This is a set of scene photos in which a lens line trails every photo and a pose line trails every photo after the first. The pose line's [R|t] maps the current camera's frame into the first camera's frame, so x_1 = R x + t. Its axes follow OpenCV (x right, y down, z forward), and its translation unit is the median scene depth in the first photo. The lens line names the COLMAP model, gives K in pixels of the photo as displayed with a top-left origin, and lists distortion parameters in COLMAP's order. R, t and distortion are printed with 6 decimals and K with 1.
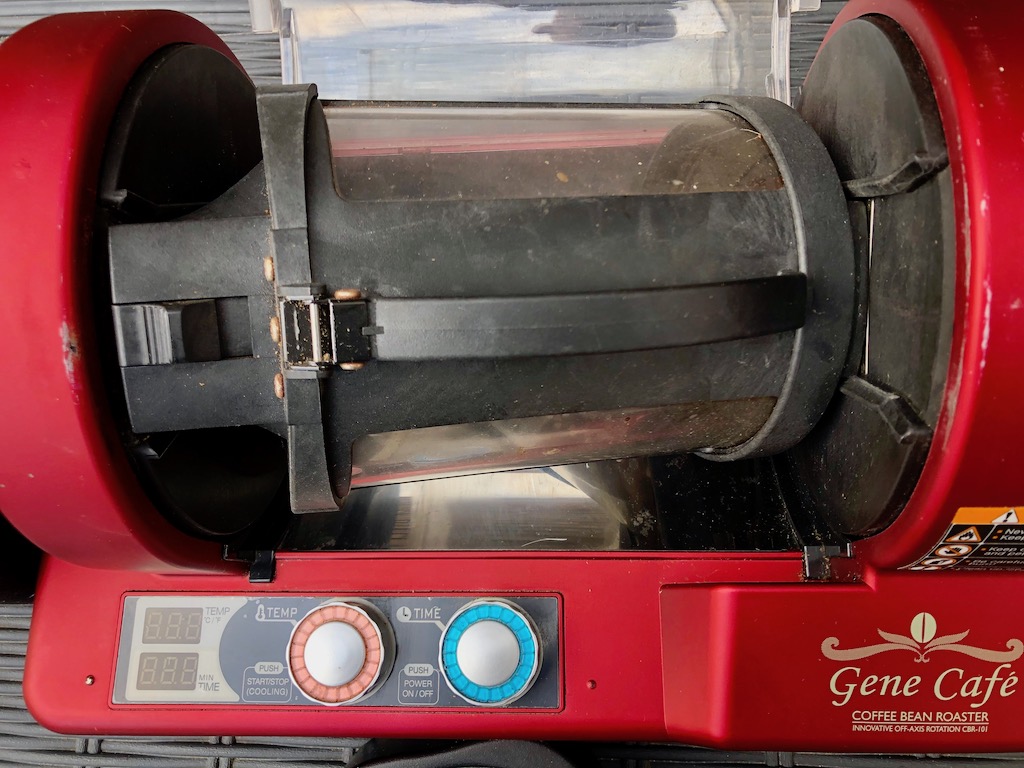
lens RADIAL K [[821.9, 0, 520.8], [0, 821.9, 348.9], [0, 0, 1]] dist [0.035256, -0.014679]
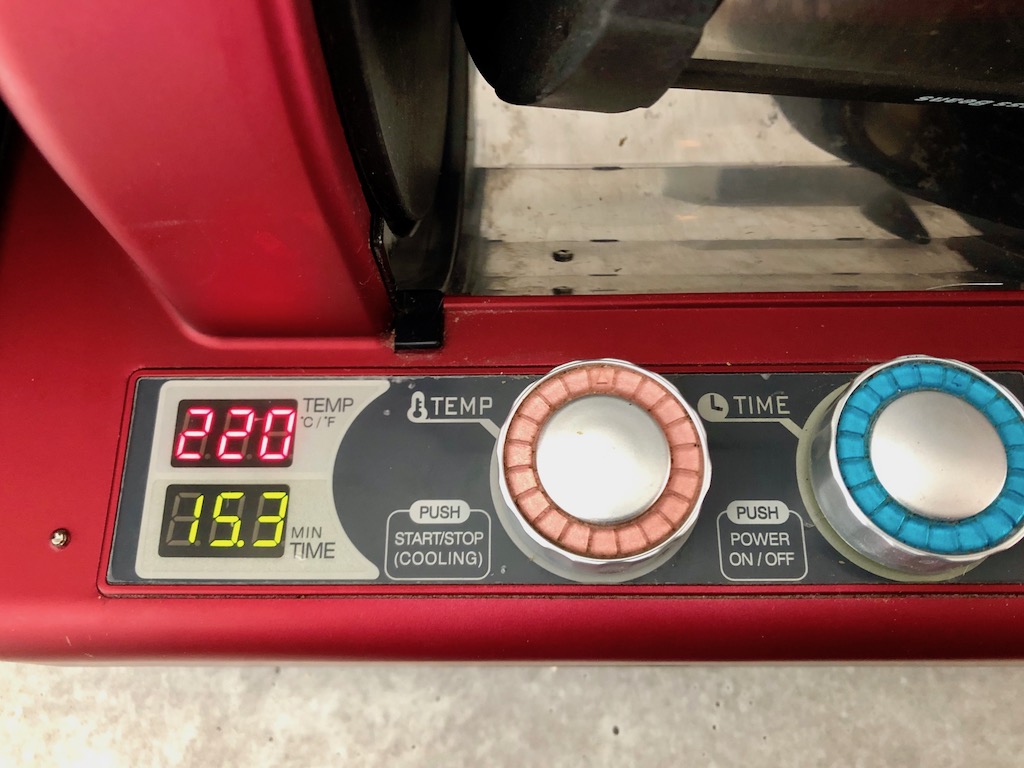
lens RADIAL K [[821.9, 0, 508.7], [0, 821.9, 380.2], [0, 0, 1]] dist [0.035256, -0.014679]
pose [[0.998621, 0.015996, 0.049994, -0.296521], [-0.012057, 0.996871, -0.078122, 0.354683], [-0.051087, 0.077412, 0.995689, 0.528667]]
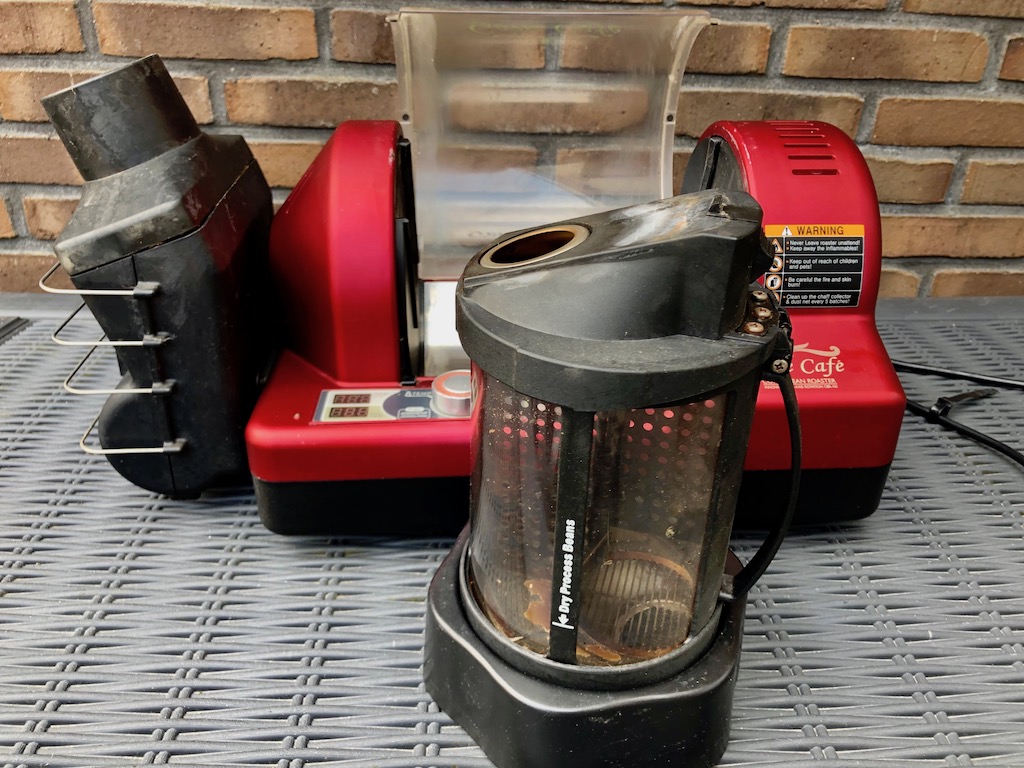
lens RADIAL K [[821.9, 0, 514.1], [0, 821.9, 384.9], [0, 0, 1]] dist [0.035256, -0.014679]
pose [[0.995156, 0.032358, 0.092825, -0.268689], [0.045435, 0.685968, -0.726212, 1.552033], [-0.087174, 0.726912, 0.681175, -0.137449]]
